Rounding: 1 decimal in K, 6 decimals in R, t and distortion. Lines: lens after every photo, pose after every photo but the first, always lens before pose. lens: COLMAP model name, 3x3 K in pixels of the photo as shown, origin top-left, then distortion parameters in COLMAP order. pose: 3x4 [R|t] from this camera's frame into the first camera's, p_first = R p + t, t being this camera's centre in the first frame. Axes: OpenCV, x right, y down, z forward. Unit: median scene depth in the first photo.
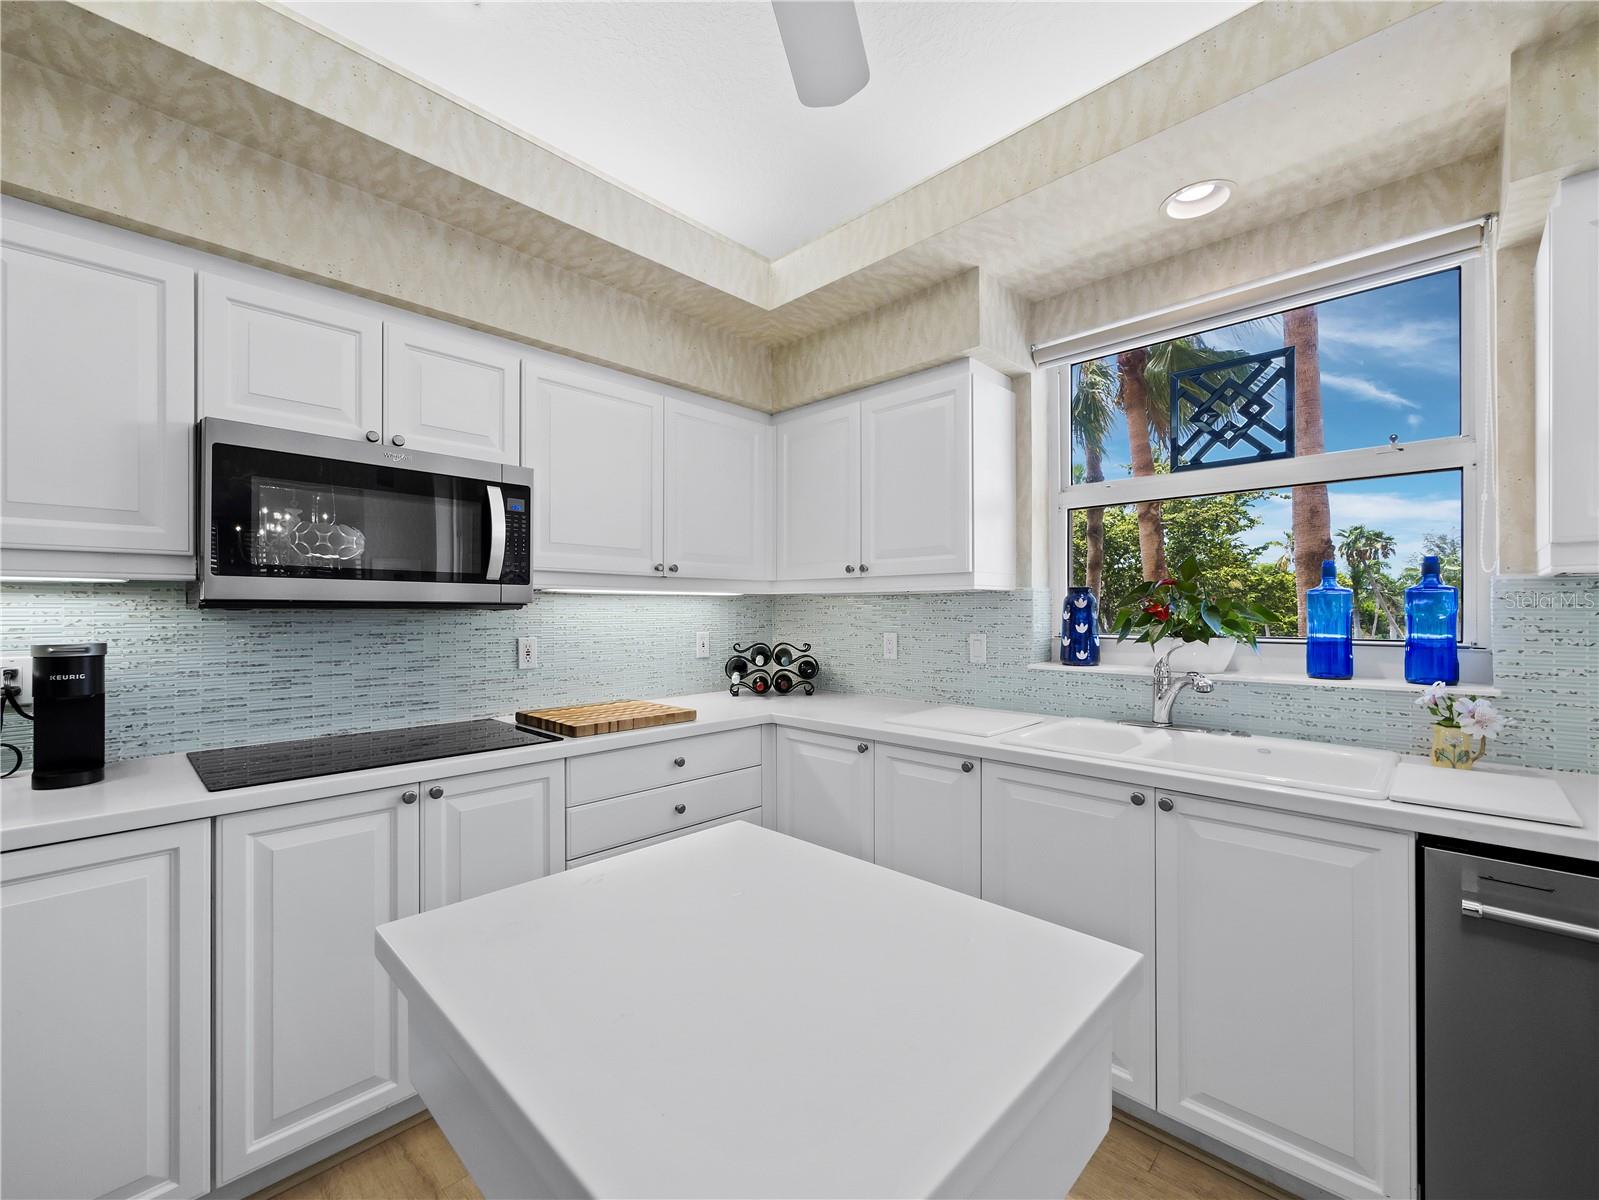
lens RADIAL K [[666.1, 0, 800.8], [0, 666.1, 607.5], [0, 0, 1]] dist [0.001576, 0.000096]
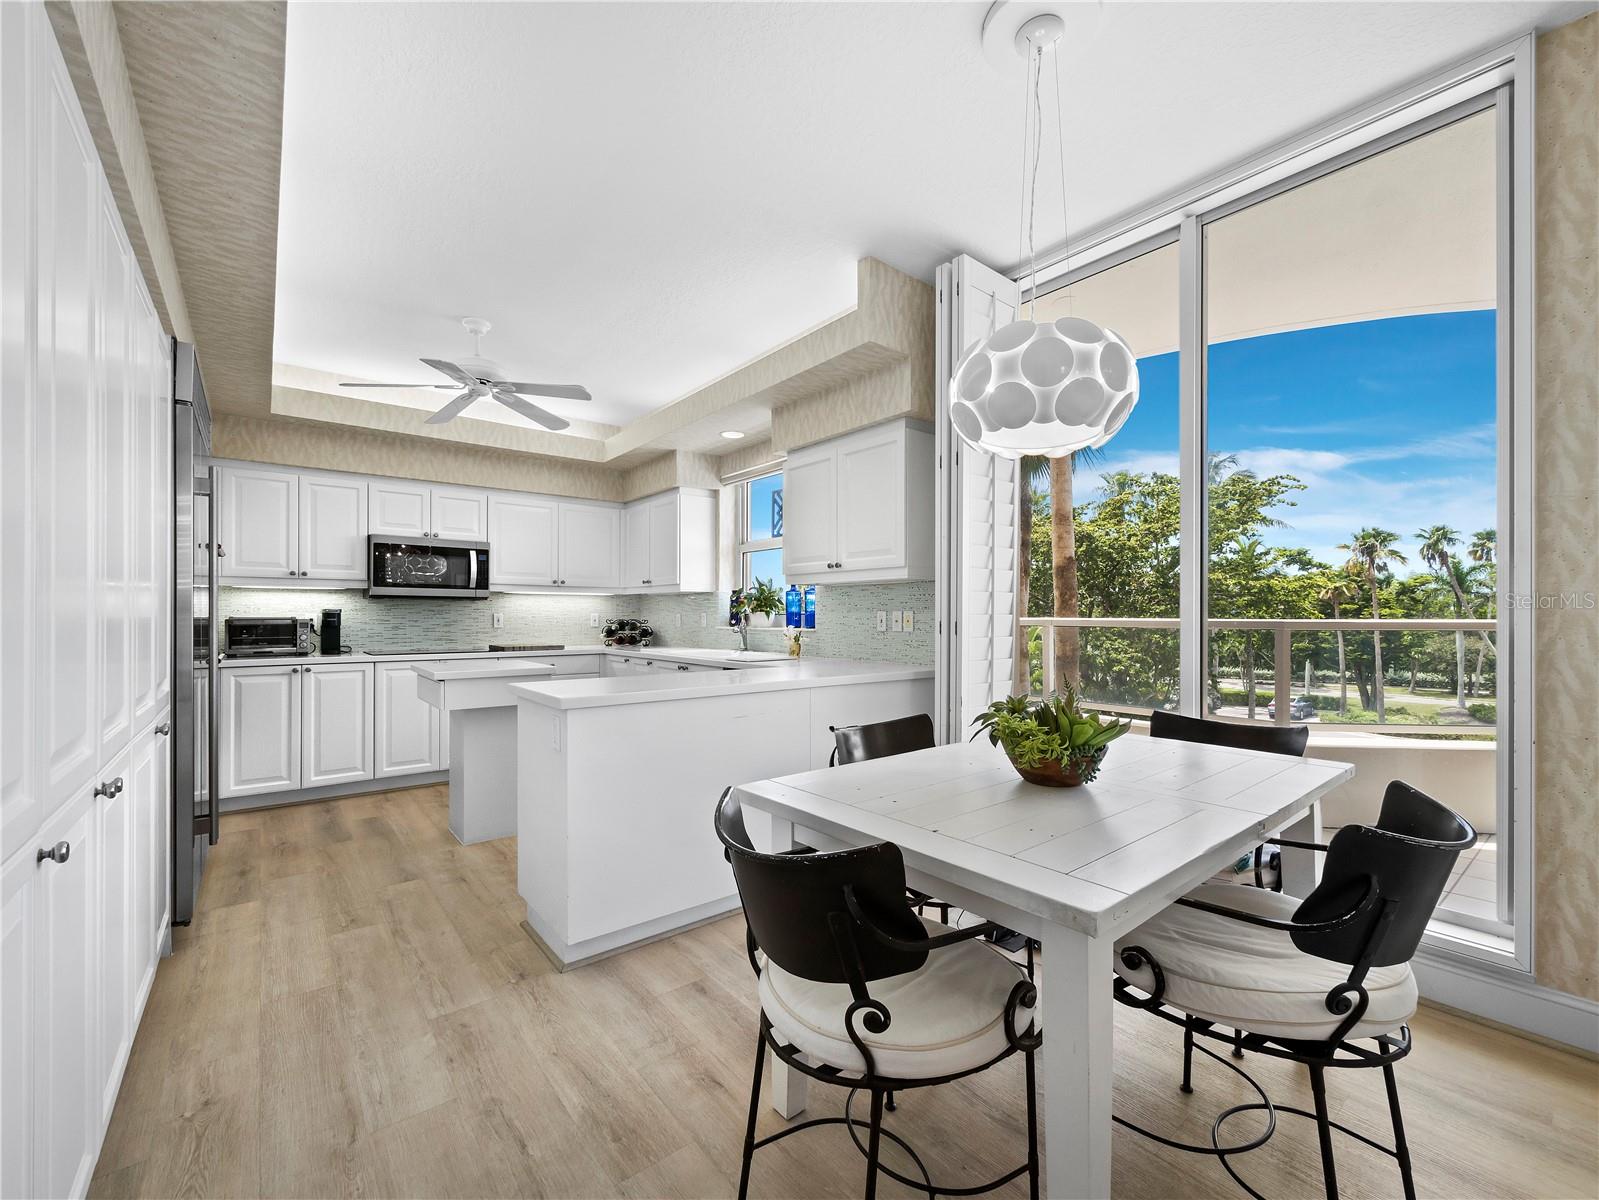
lens RADIAL K [[670.1, 0, 804.3], [0, 670.1, 612.2], [0, 0, 1]] dist [0.001514, 0.000076]
pose [[0.992091, 0.001972, -0.125503, 1.001929], [-0.001917, 0.999998, 0.000554, 0.042356], [0.125504, -0.000309, 0.992093, -1.234118]]
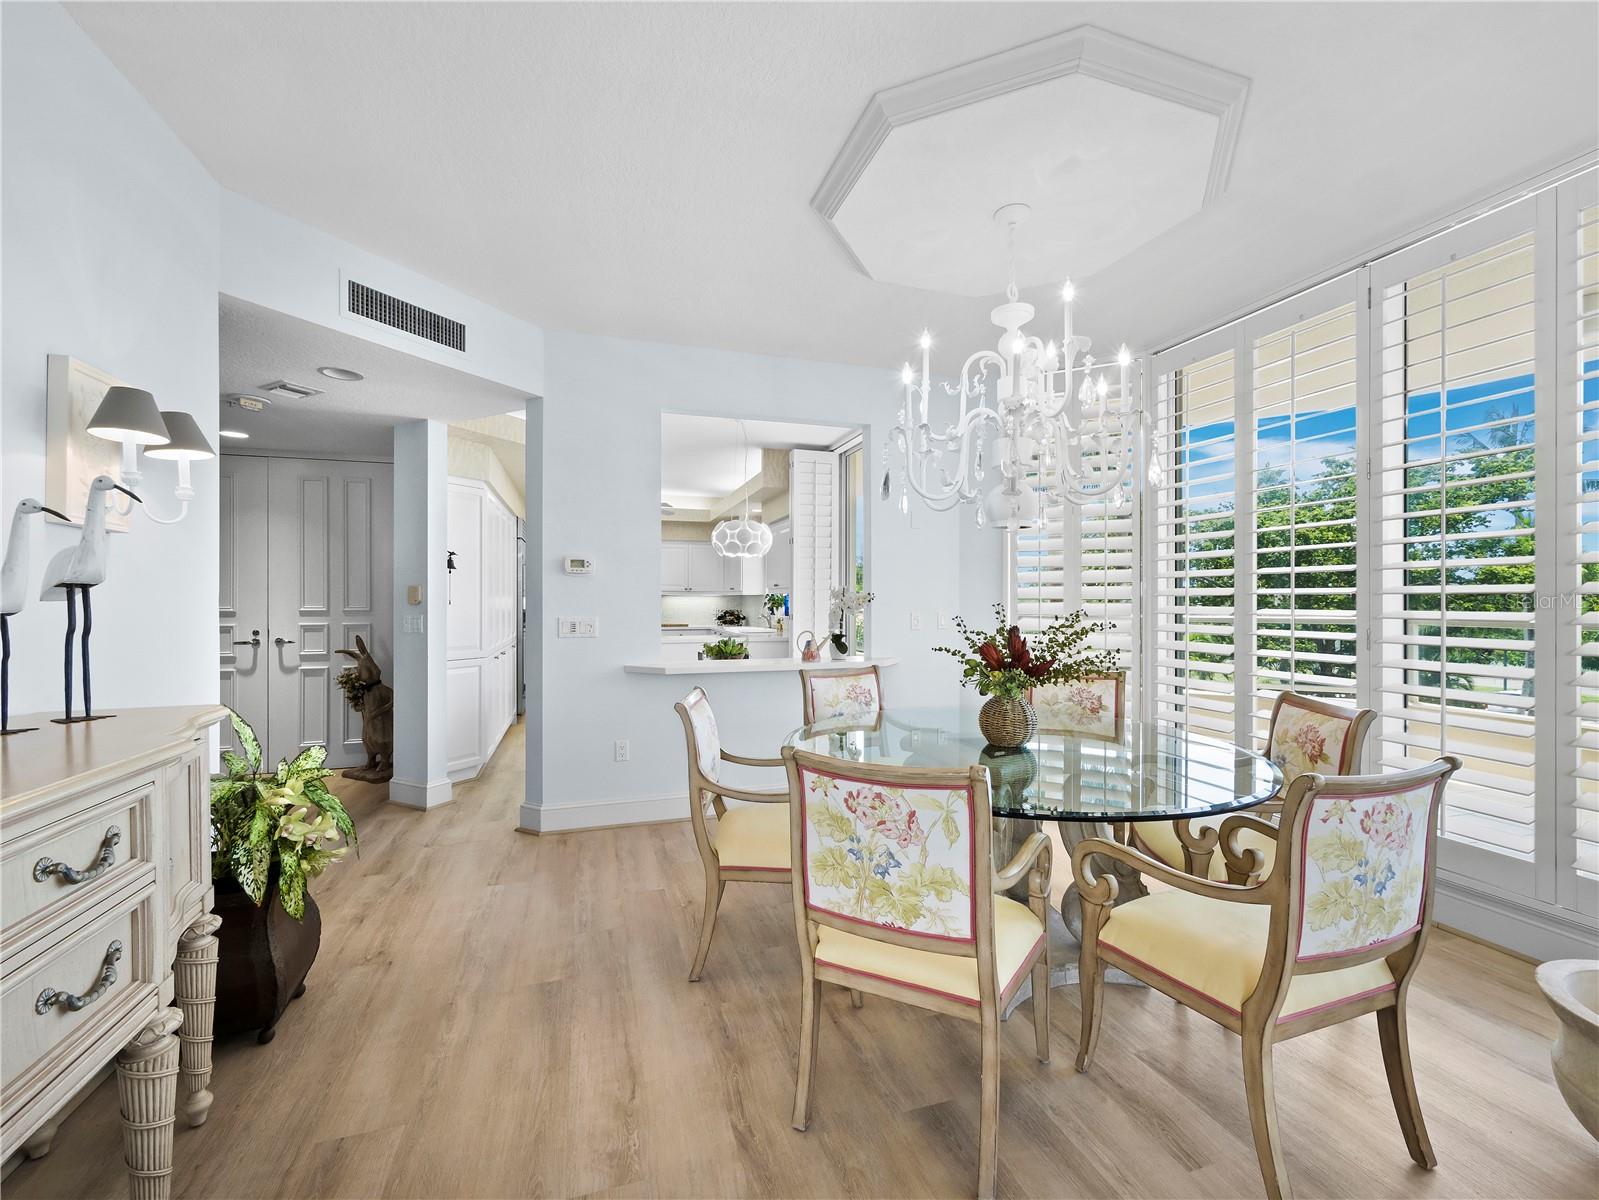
lens RADIAL K [[680.4, 0, 807.3], [0, 680.4, 606.4], [0, 0, 1]] dist [0.000863, 0.000012]
pose [[0.887403, 0.003755, -0.460980, 2.577532], [0.000617, 0.999956, 0.009333, 0.005729], [0.460995, -0.008567, 0.887361, -2.524892]]
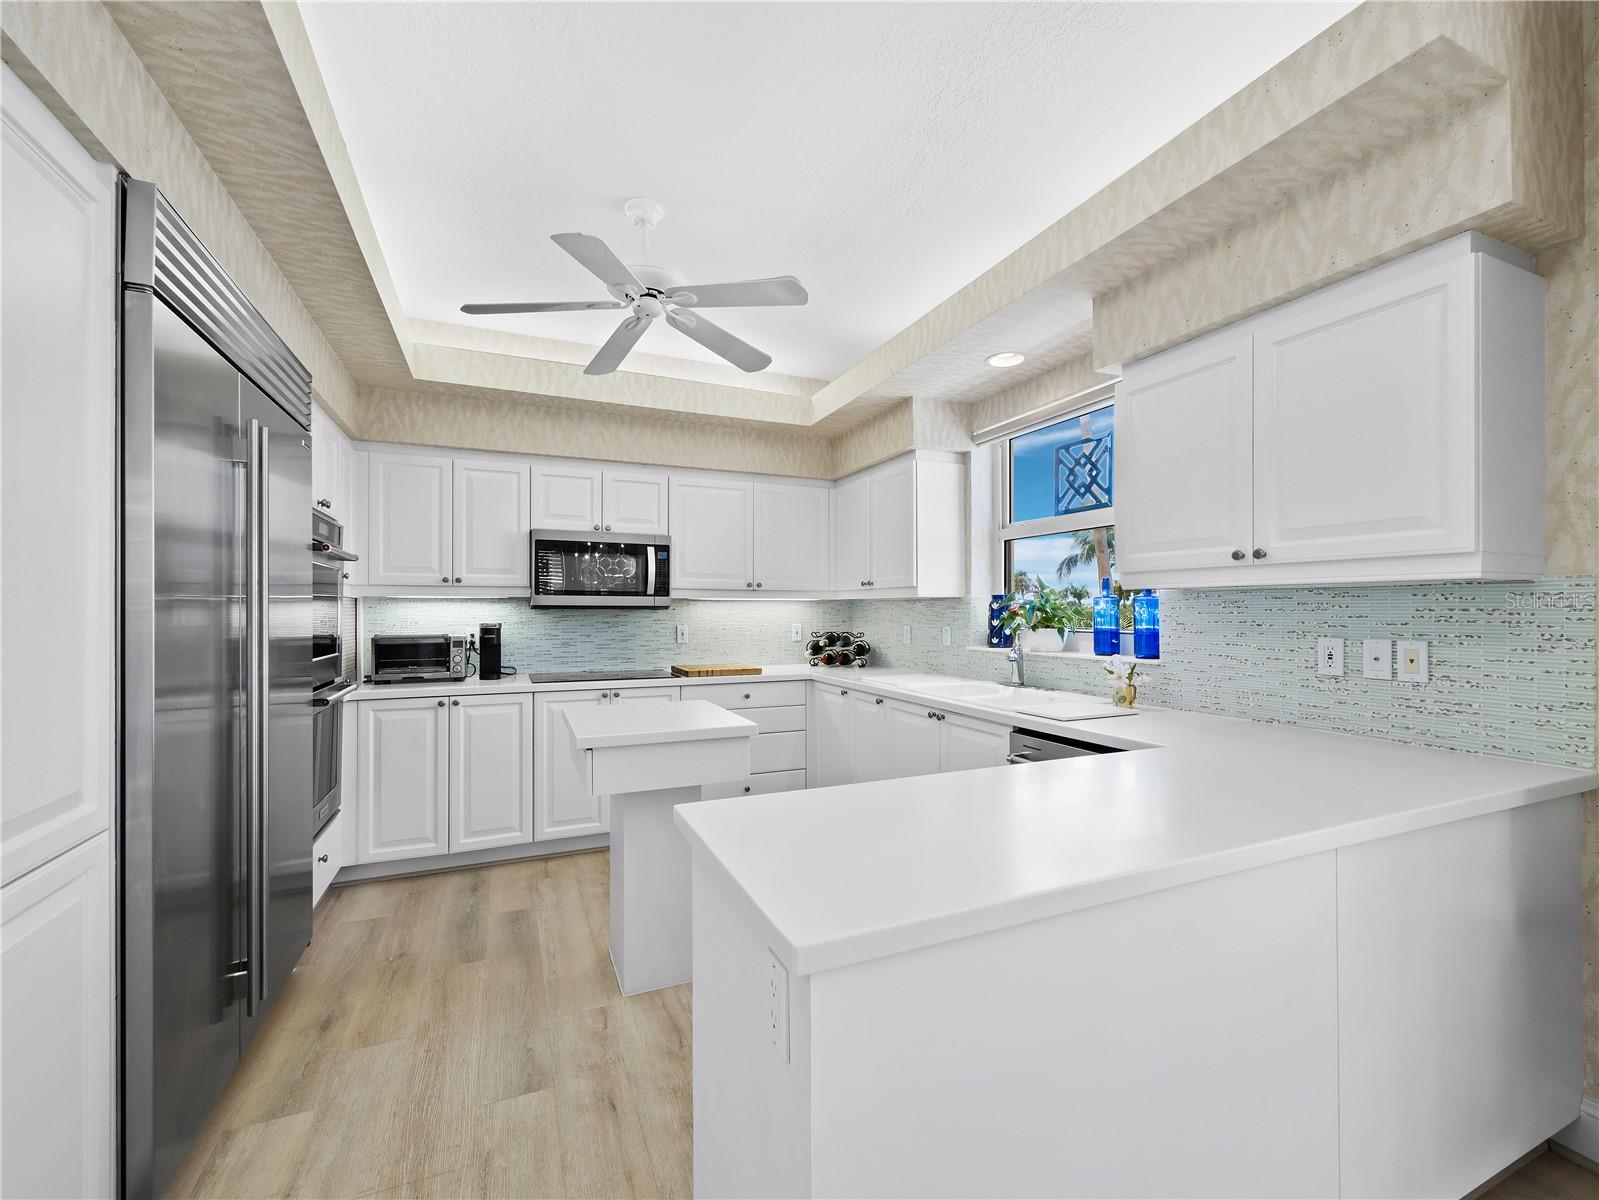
lens RADIAL K [[680.4, 0, 807.3], [0, 680.4, 606.4], [0, 0, 1]] dist [0.000863, 0.000012]
pose [[0.925482, -0.000937, -0.378790, 0.660398], [0.000768, 1.000000, -0.000597, -0.004432], [0.378790, 0.000261, 0.925483, -0.620096]]
